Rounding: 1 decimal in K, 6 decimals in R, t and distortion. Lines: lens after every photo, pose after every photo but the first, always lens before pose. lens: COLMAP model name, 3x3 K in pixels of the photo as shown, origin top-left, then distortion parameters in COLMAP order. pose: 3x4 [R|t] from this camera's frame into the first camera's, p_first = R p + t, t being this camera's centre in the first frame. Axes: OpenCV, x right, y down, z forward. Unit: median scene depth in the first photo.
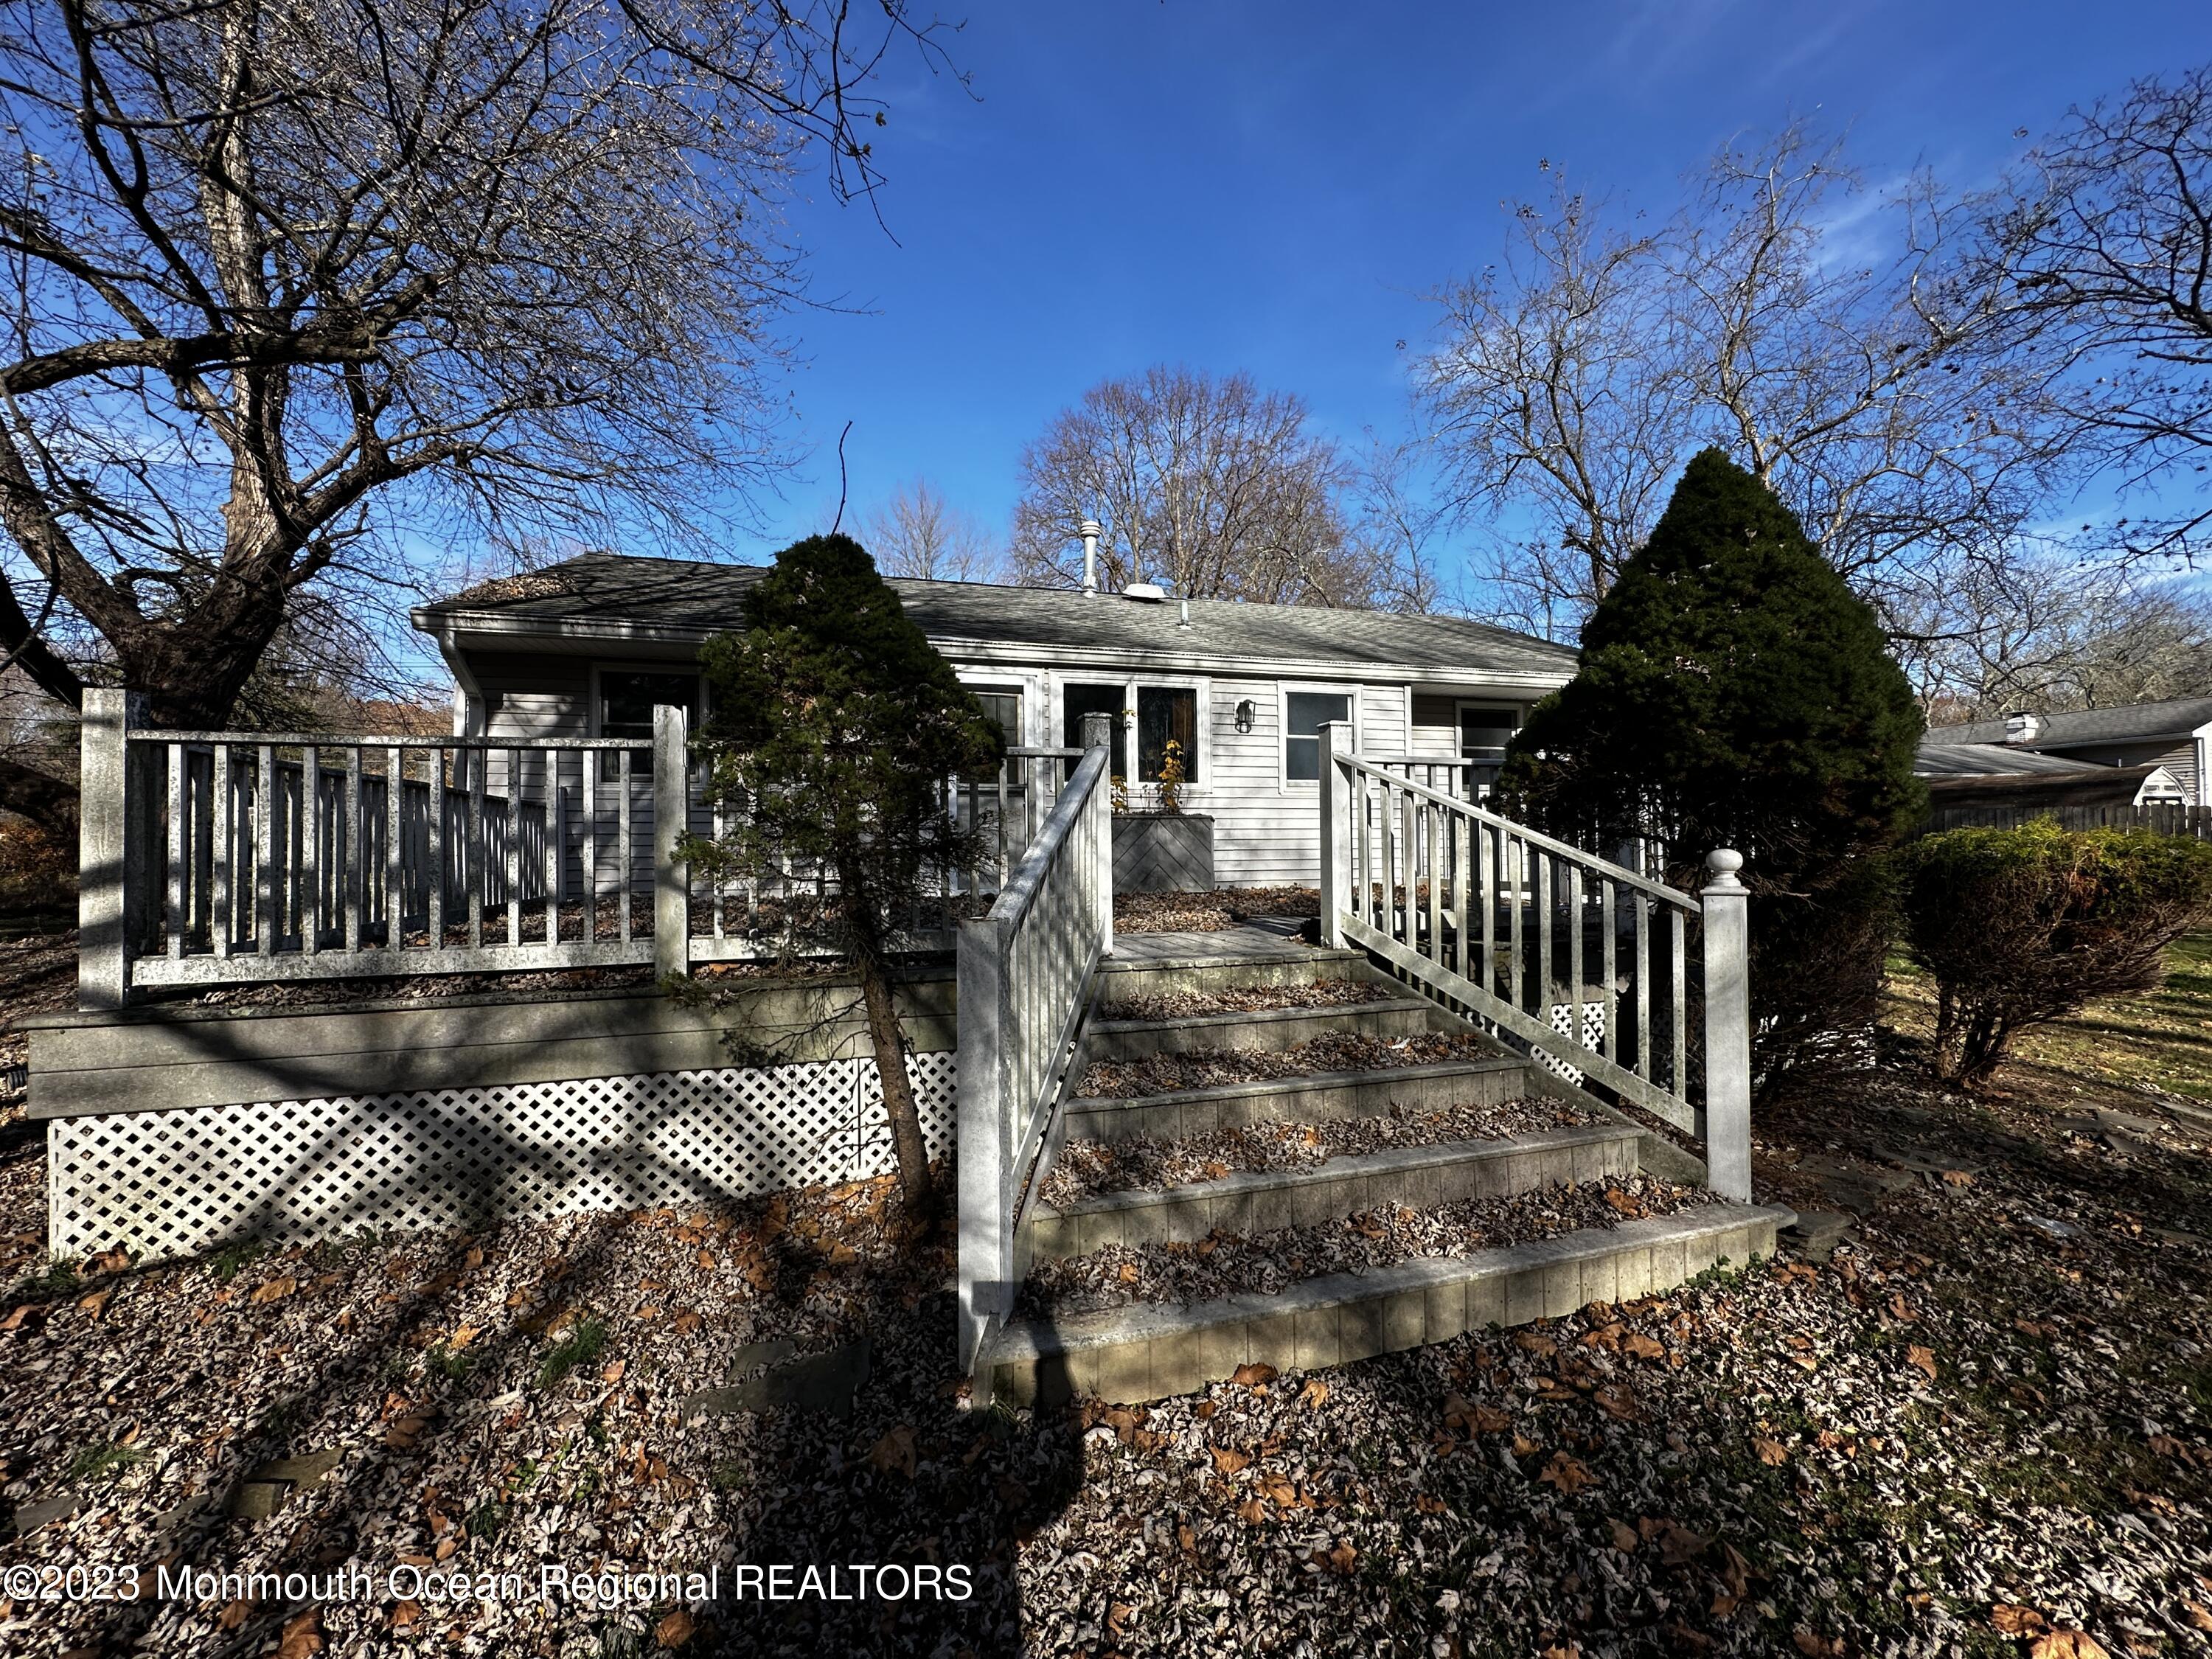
lens RADIAL K [[892.1, 0, 1107.4], [0, 892.1, 829.4], [0, 0, 1]] dist [-0.005769, 0.001278]
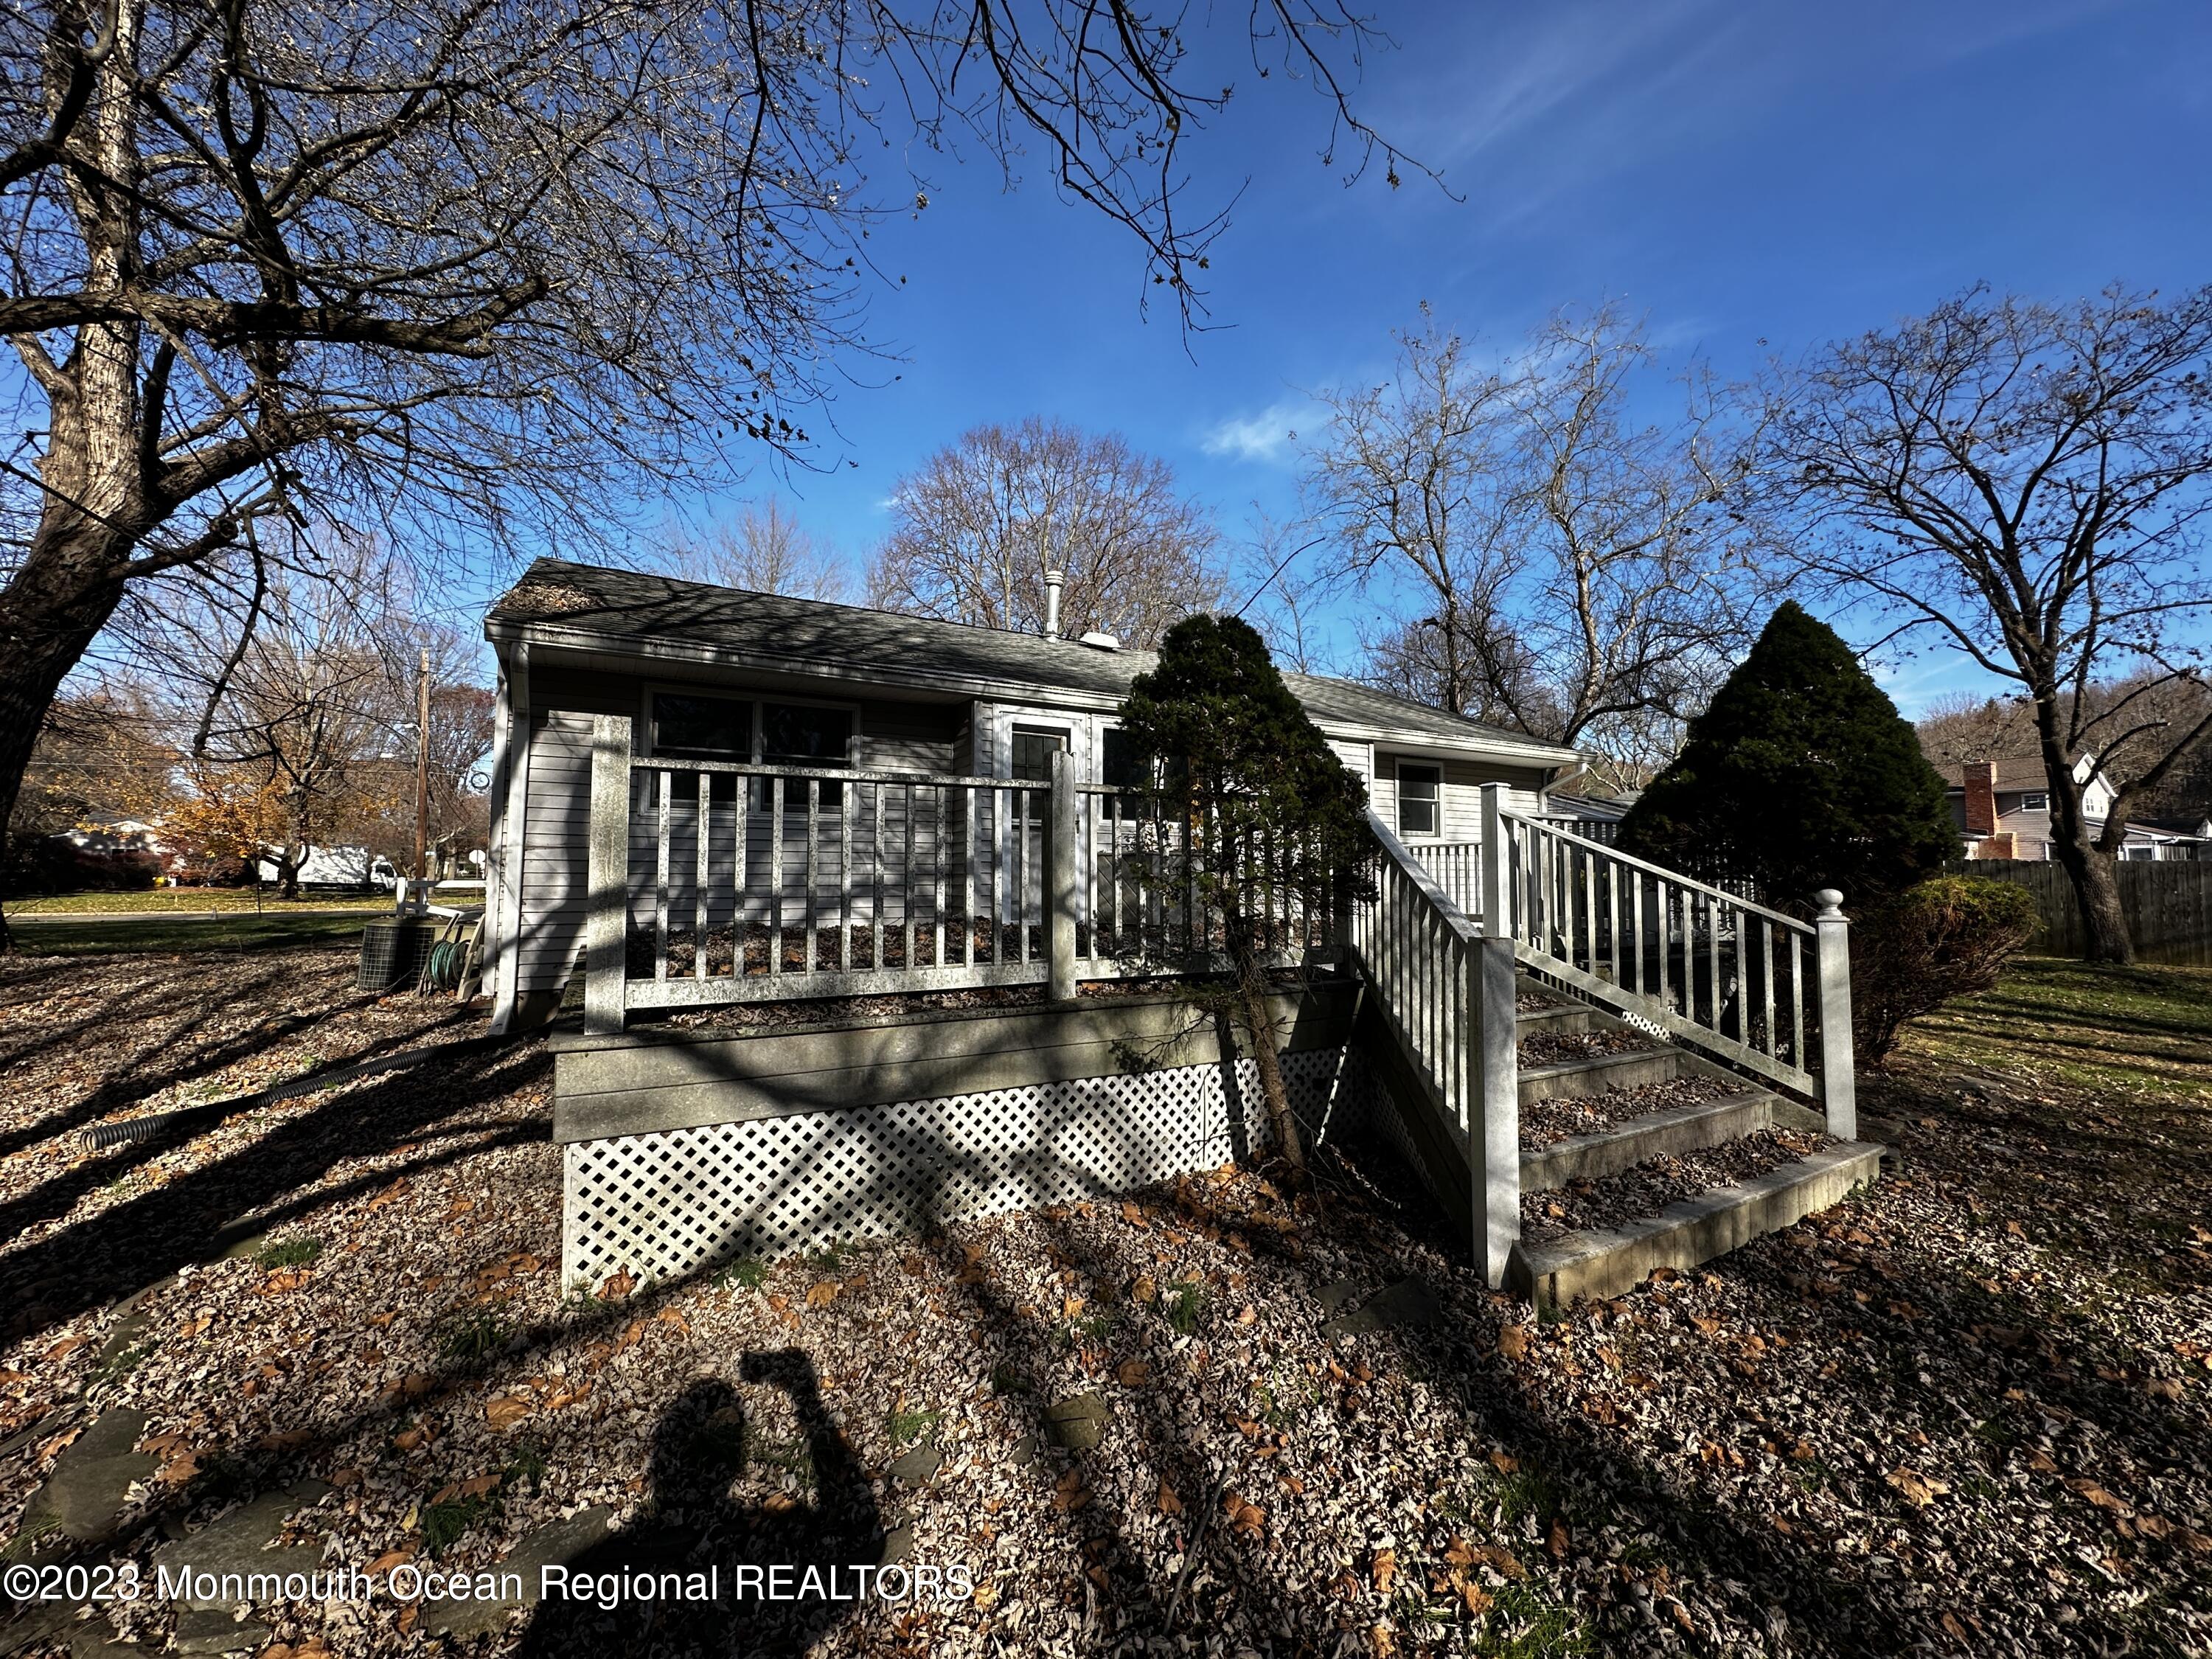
lens RADIAL K [[892.1, 0, 1108.0], [0, 892.1, 827.6], [0, 0, 1]] dist [-0.005769, 0.001278]
pose [[0.973556, 0.025776, 0.226991, -0.725699], [-0.016609, 0.998971, -0.042202, 0.003297], [-0.227846, 0.037316, 0.972982, -0.108887]]
